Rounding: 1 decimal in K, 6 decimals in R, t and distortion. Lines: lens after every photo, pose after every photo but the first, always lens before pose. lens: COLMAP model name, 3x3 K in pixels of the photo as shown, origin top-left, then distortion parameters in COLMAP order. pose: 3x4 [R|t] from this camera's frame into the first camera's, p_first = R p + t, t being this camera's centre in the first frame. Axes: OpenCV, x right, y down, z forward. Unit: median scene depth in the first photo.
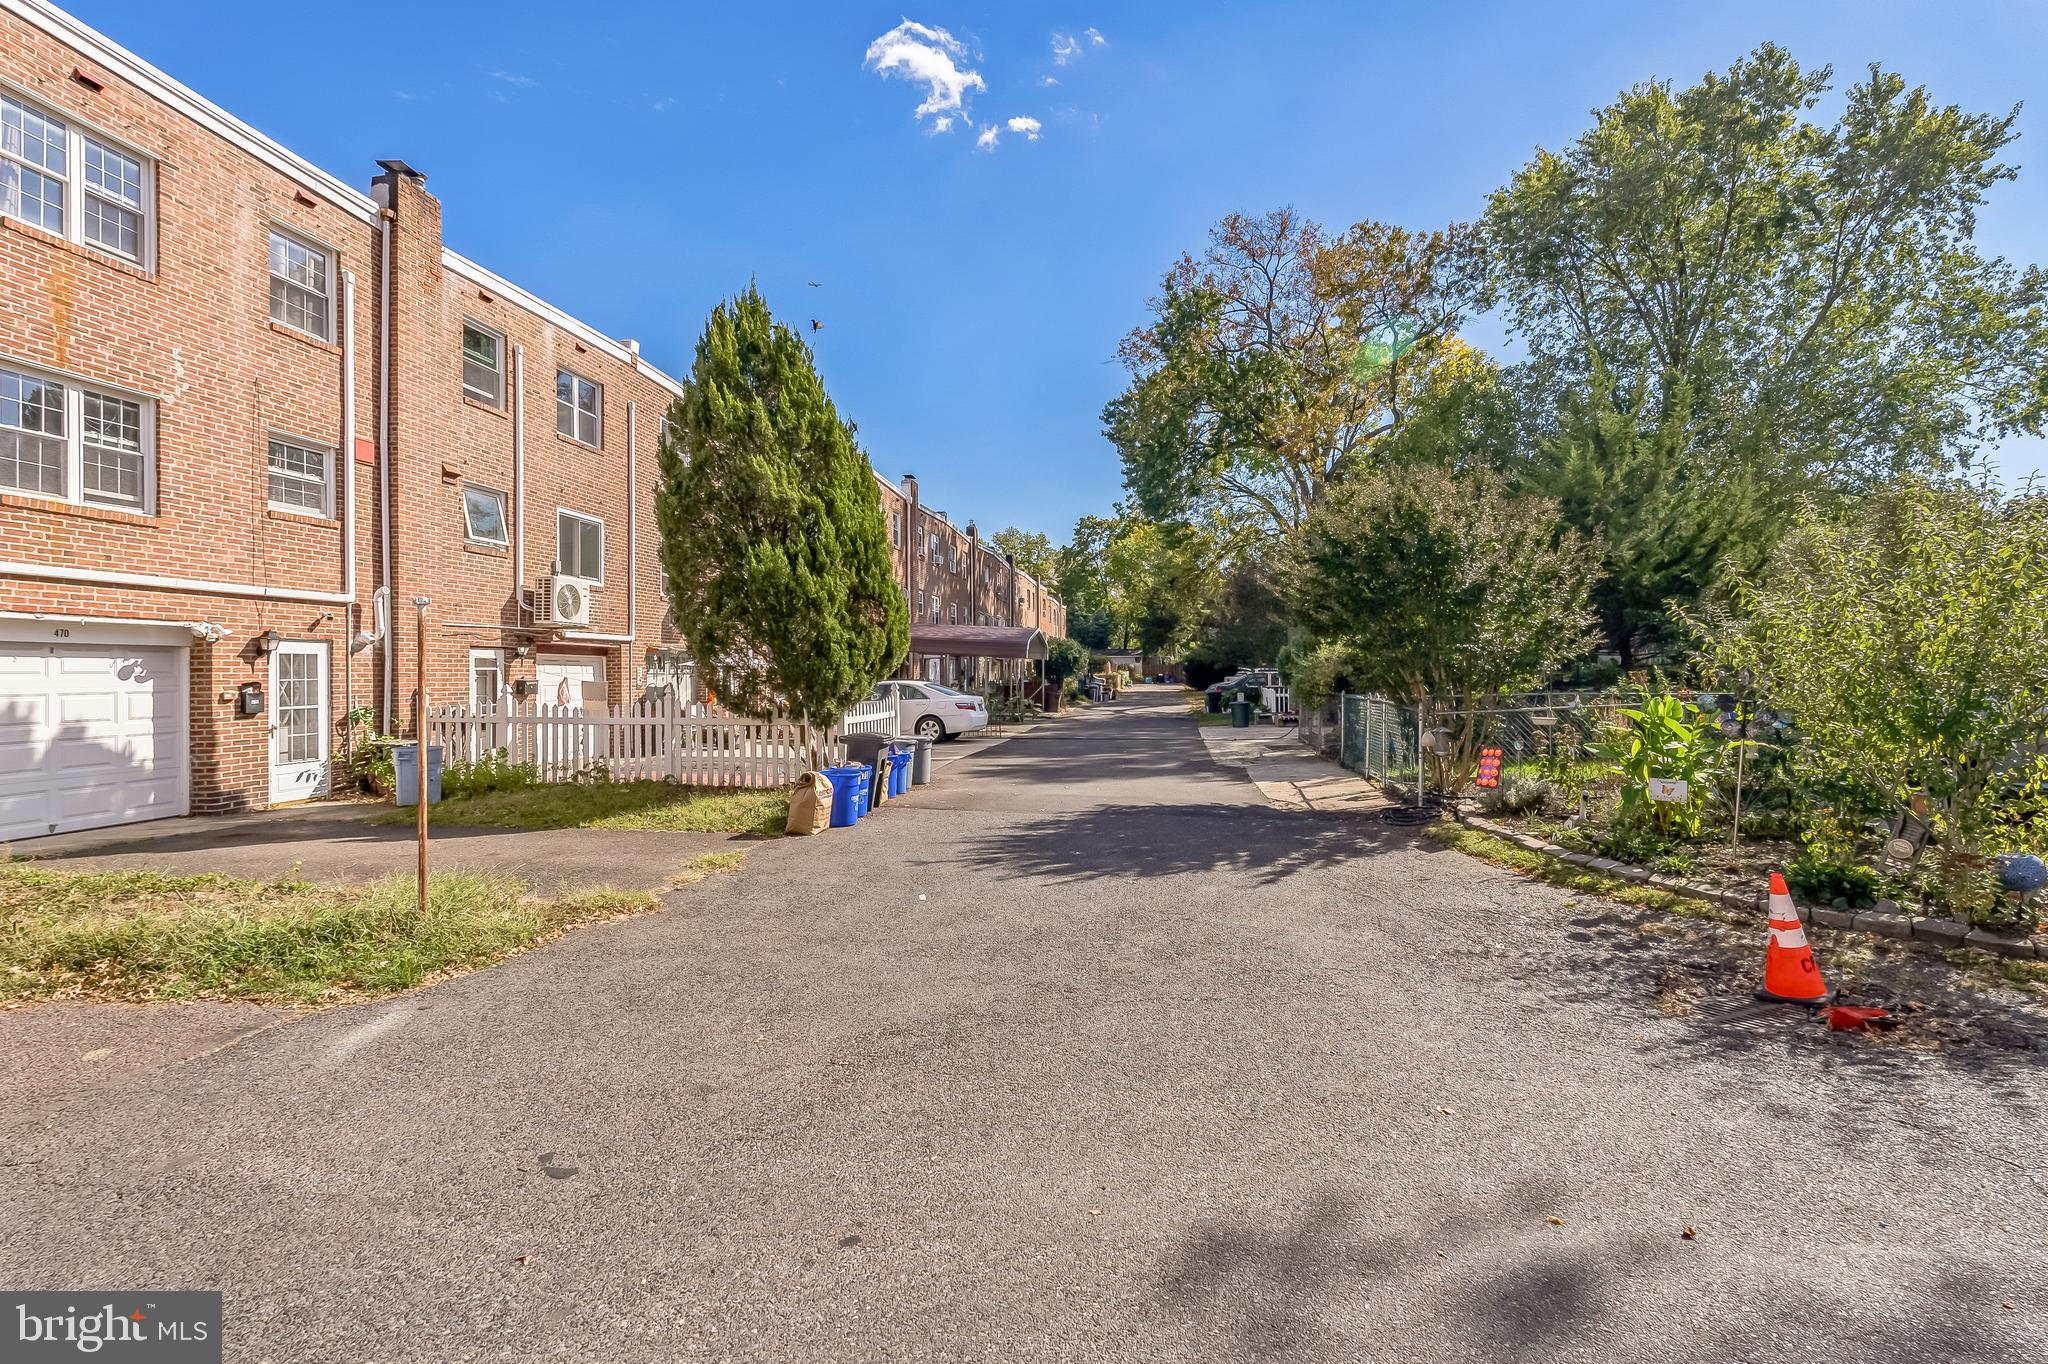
lens RADIAL K [[908.7, 0, 1031.1], [0, 908.7, 680.1], [0, 0, 1]] dist [-0.009031, 0.000675]
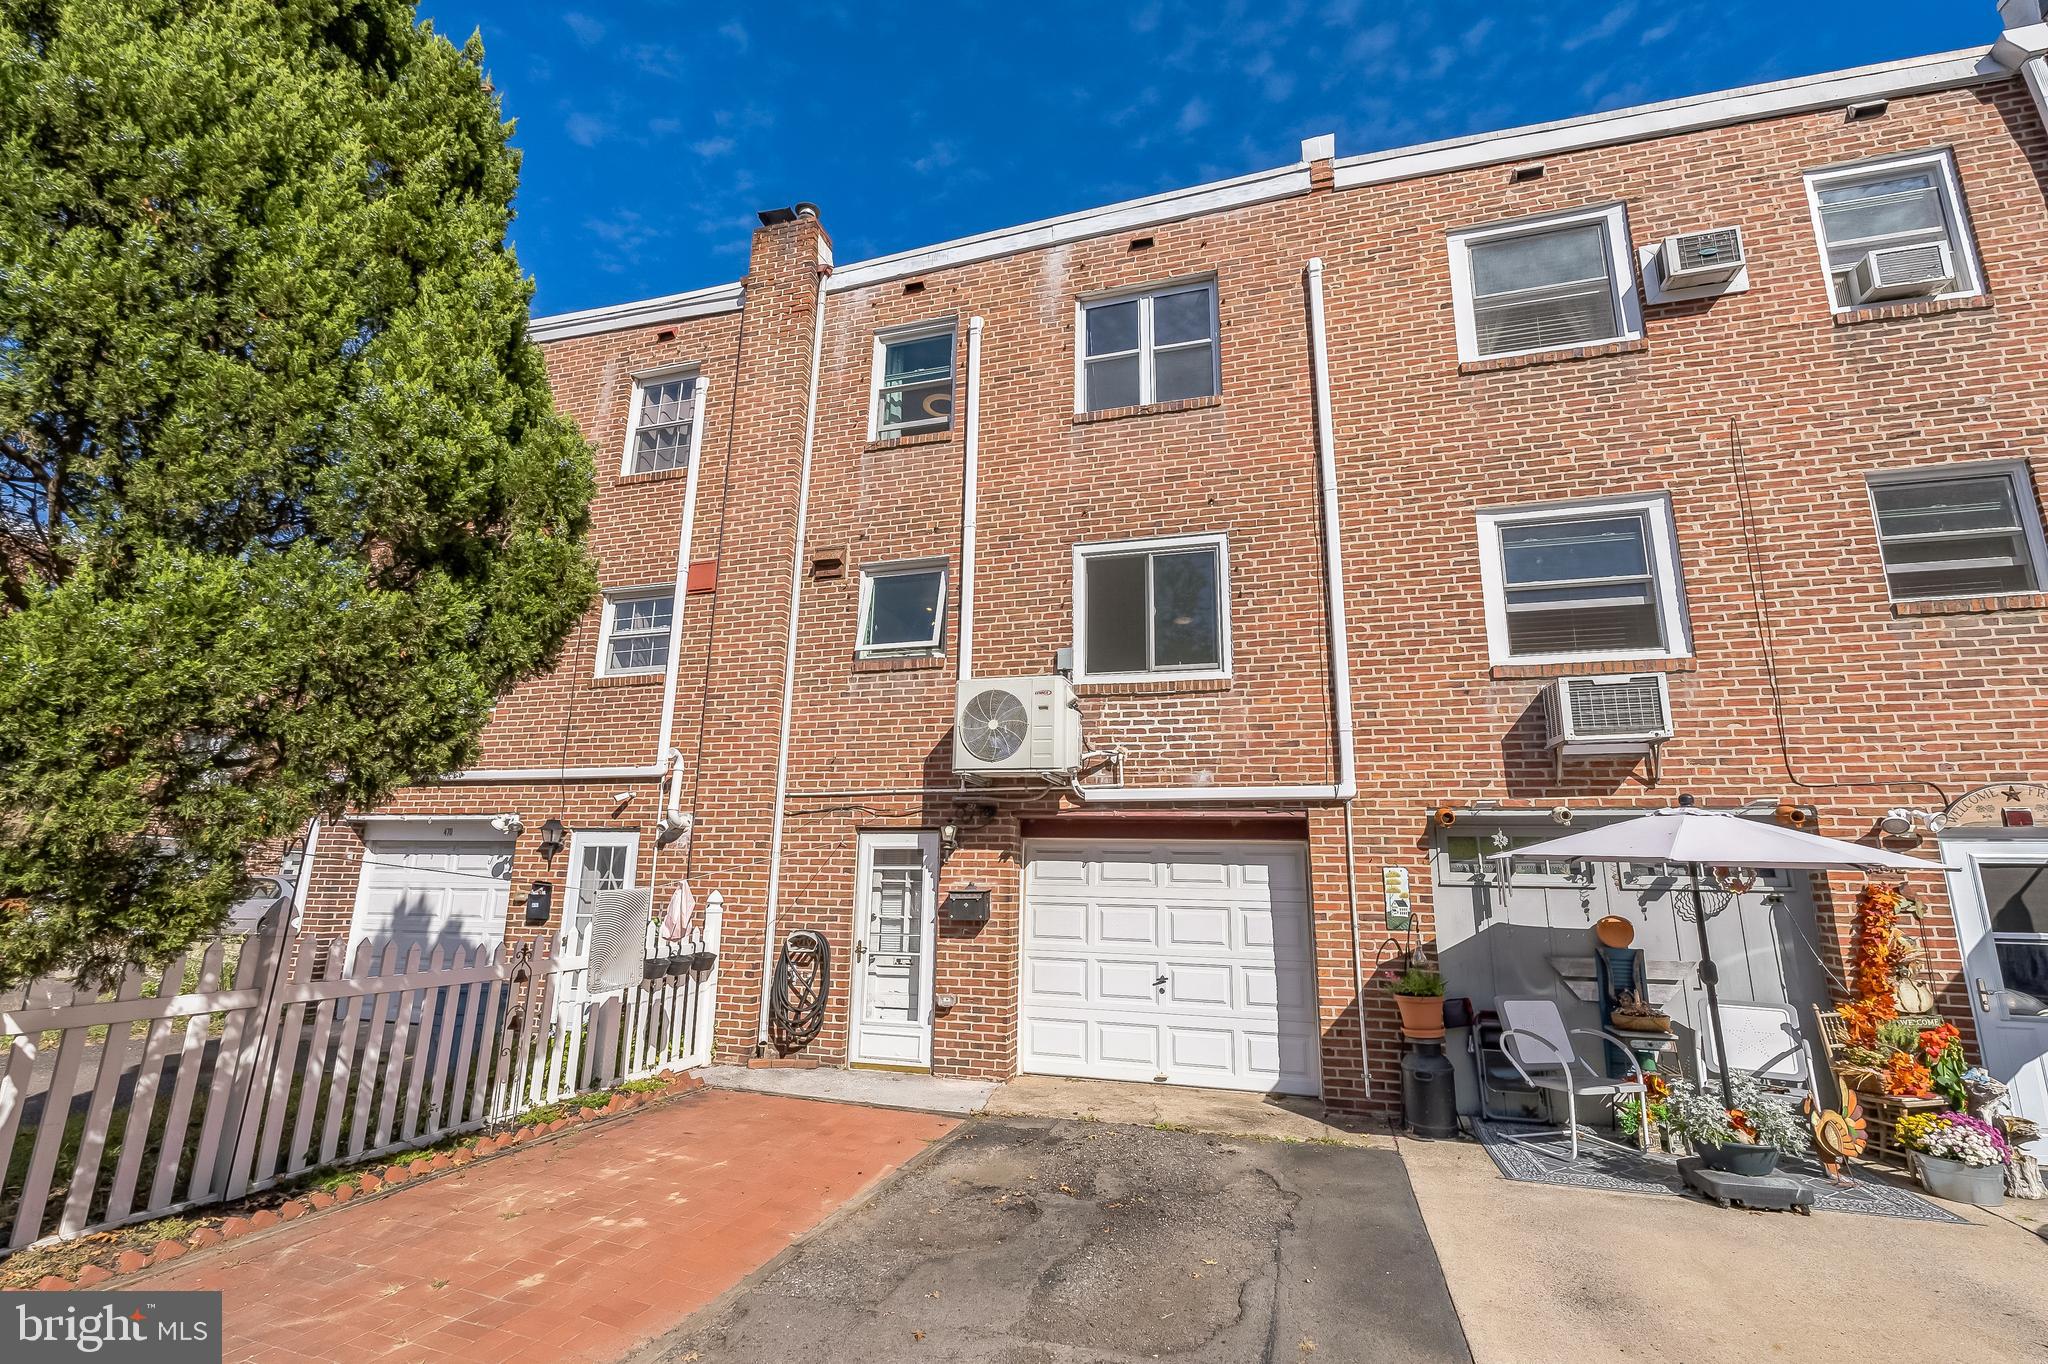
lens RADIAL K [[908.7, 0, 1031.1], [0, 908.7, 680.1], [0, 0, 1]] dist [-0.009031, 0.000675]
pose [[-0.141622, -0.219550, -0.965267, -0.045208], [-0.023187, 0.975564, -0.218490, -0.005067], [0.989649, -0.008562, -0.143252, 1.154963]]
